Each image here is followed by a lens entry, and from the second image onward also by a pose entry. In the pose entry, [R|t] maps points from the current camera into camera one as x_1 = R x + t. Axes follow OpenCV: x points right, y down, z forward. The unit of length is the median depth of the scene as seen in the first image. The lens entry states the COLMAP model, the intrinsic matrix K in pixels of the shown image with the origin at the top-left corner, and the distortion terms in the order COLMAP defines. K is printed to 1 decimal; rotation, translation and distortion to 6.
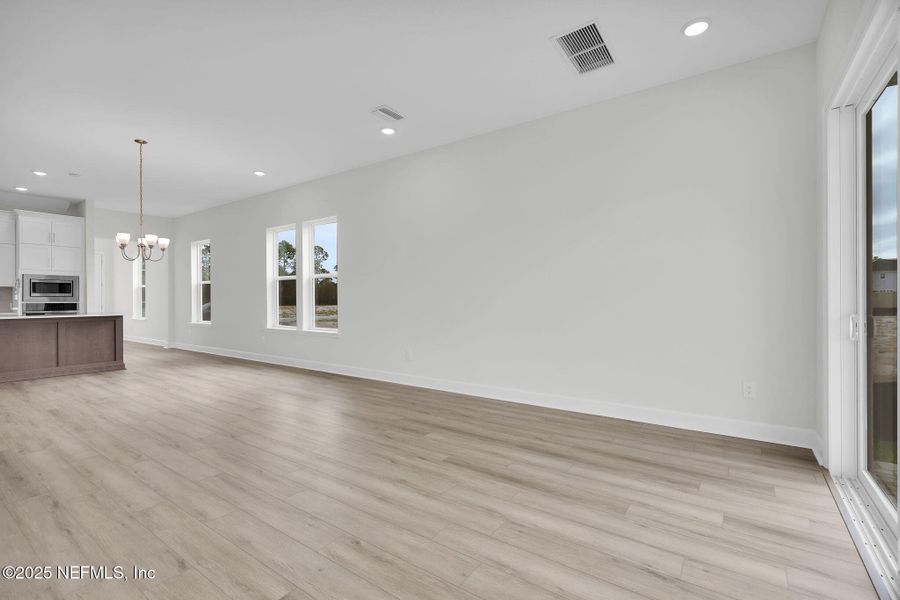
lens RADIAL K [[415.6, 0, 449.9], [0, 415.6, 298.9], [0, 0, 1]] dist [0.004653, -0.001361]
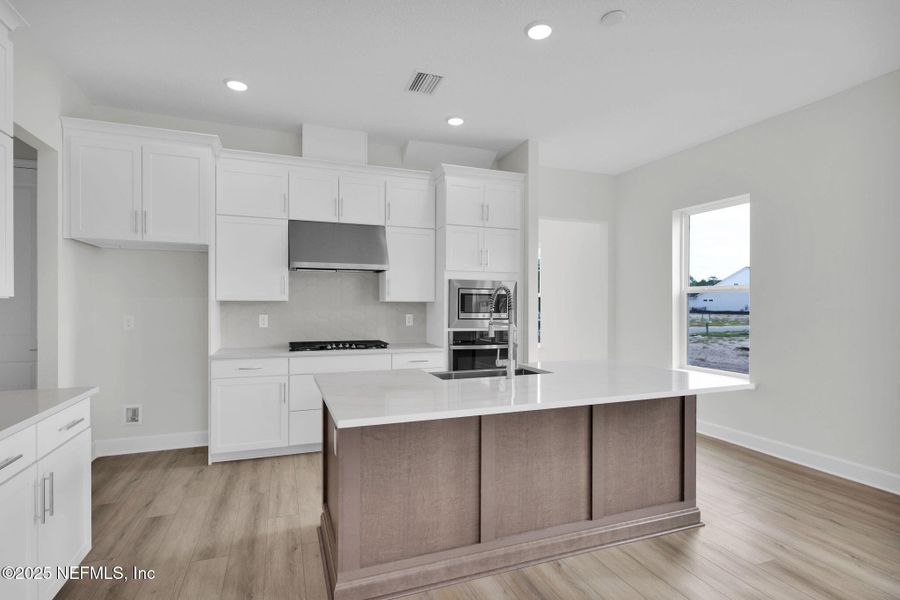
lens RADIAL K [[437.0, 0, 451.5], [0, 437.0, 308.3], [0, 0, 1]] dist [0.003724, -0.000355]
pose [[0.837899, 0.013005, -0.545671, -0.699965], [-0.008298, 0.999904, 0.011089, -0.026936], [0.545763, -0.004764, 0.837926, 0.506229]]
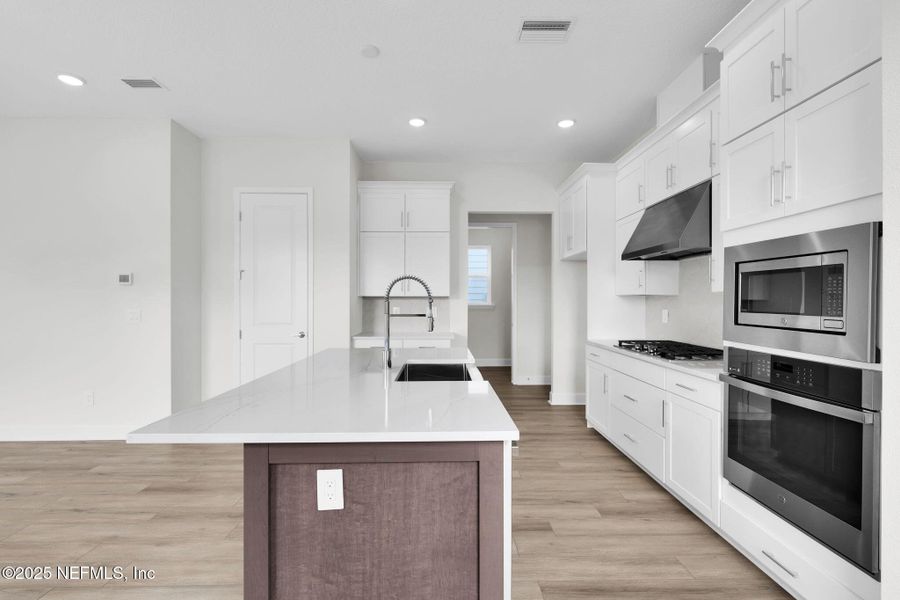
lens RADIAL K [[415.6, 0, 451.7], [0, 415.6, 301.7], [0, 0, 1]] dist [0.004653, -0.001361]
pose [[-0.794786, 0.004933, -0.606870, -0.690556], [0.001495, 0.999980, 0.006171, -0.023368], [0.606888, 0.003997, -0.794777, 1.118578]]
